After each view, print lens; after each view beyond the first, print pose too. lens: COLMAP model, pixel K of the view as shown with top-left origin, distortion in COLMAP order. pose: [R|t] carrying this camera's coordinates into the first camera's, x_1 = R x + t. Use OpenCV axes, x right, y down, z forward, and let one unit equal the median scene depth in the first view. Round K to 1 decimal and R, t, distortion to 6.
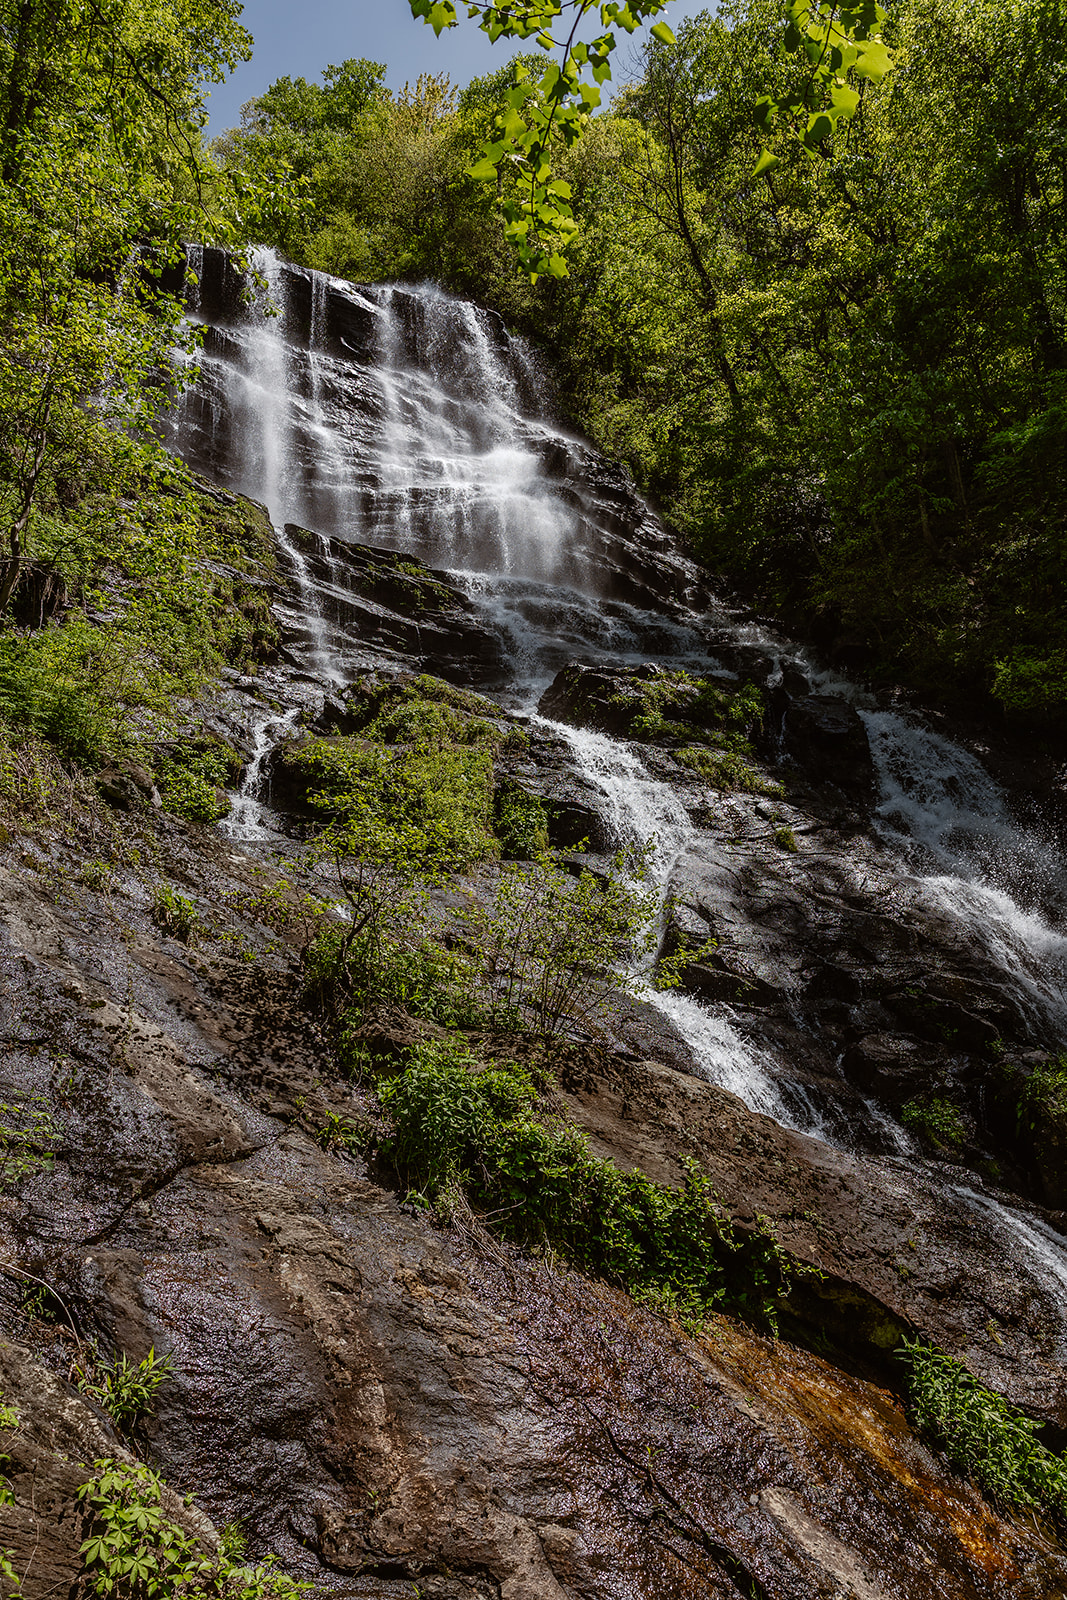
lens RADIAL K [[1119.6, 0, 504.9], [0, 1119.6, 789.8], [0, 0, 1]] dist [0.000351, 0.001793]
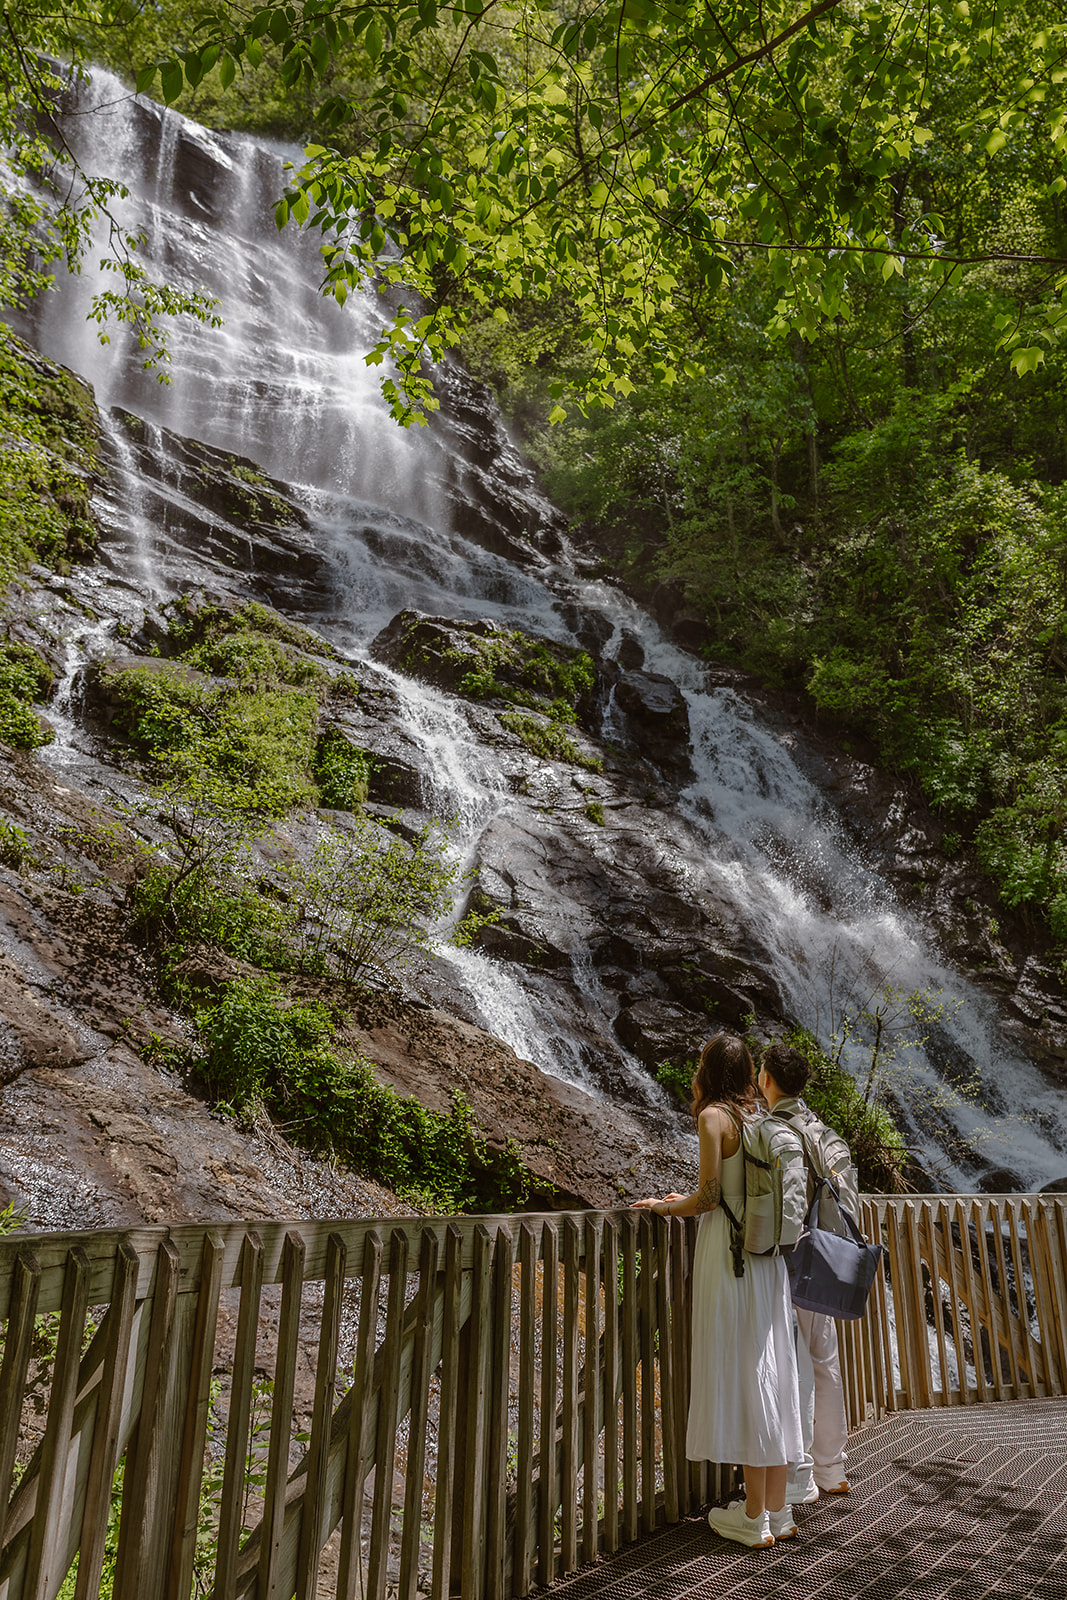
lens RADIAL K [[1202.0, 0, 535.3], [0, 1202.0, 812.4], [0, 0, 1]] dist [0.000951, -0.003119]
pose [[0.979010, 0.097543, 0.178957, -0.005527], [-0.110247, 0.991940, 0.062449, -0.022416], [-0.171423, -0.080868, 0.981873, -0.102573]]
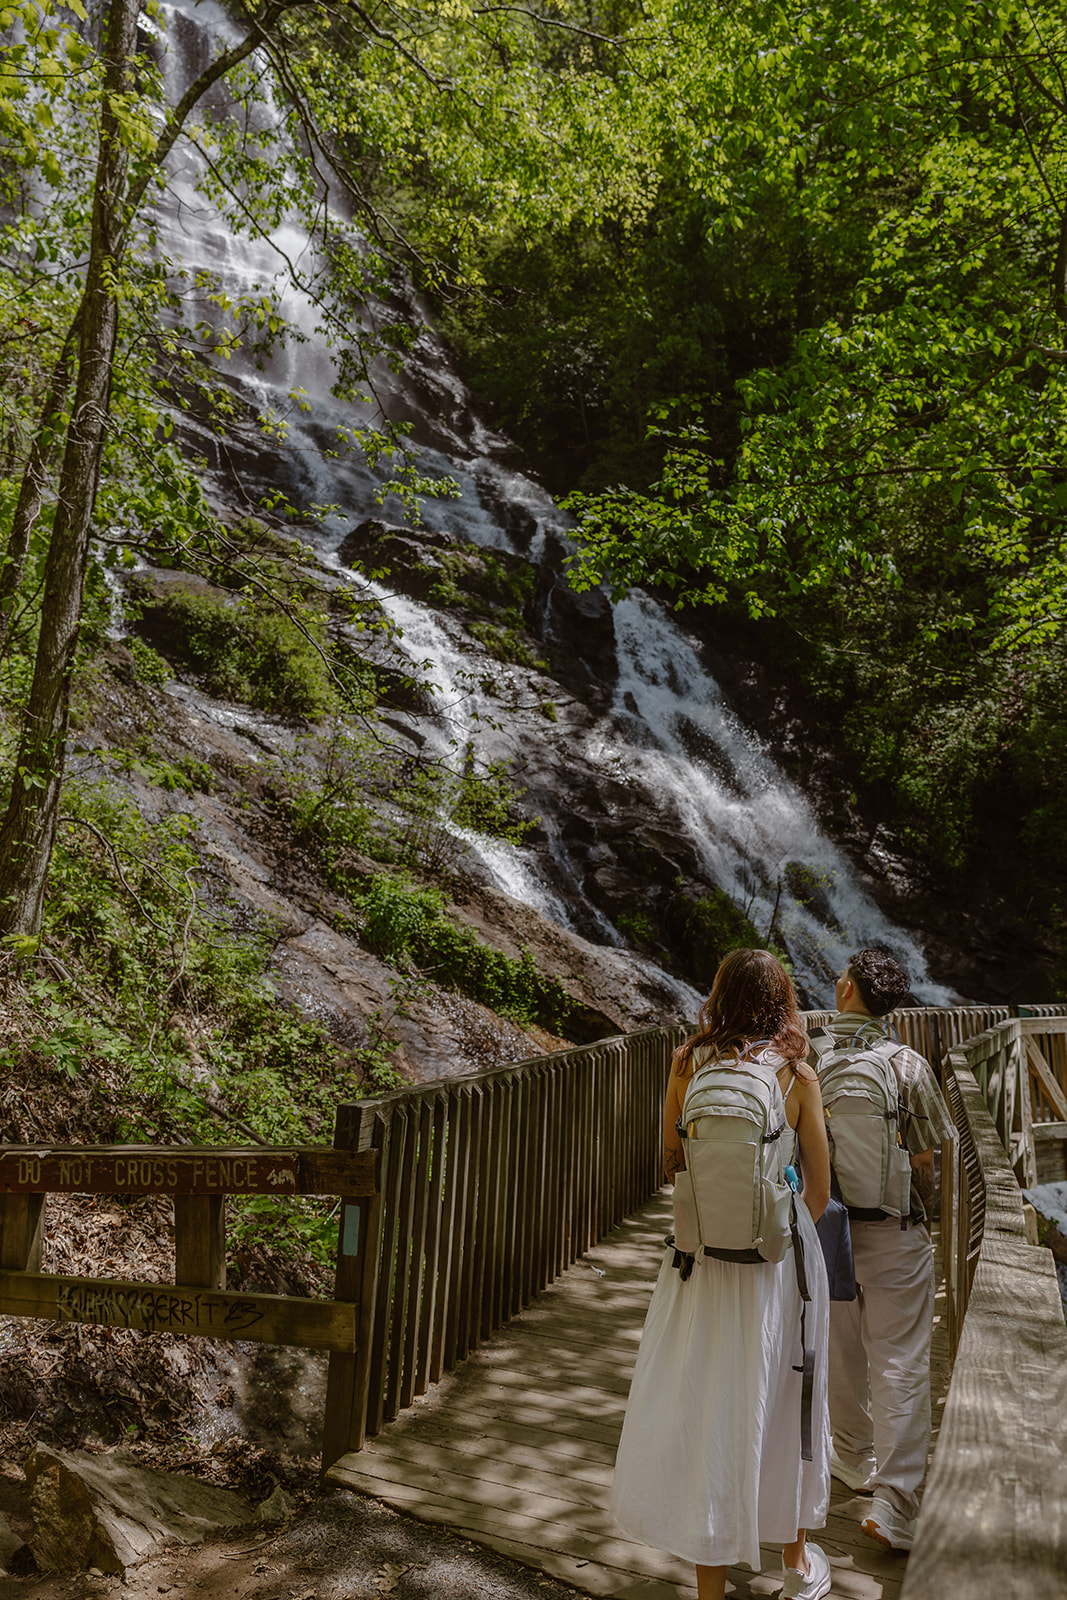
lens RADIAL K [[1119.6, 0, 521.5], [0, 1119.6, 800.7], [0, 0, 1]] dist [0.000351, 0.001793]
pose [[0.958522, 0.077453, 0.274294, -0.144086], [-0.129447, 0.975689, 0.176846, -0.089373], [-0.253928, -0.205017, 0.945245, -0.271597]]
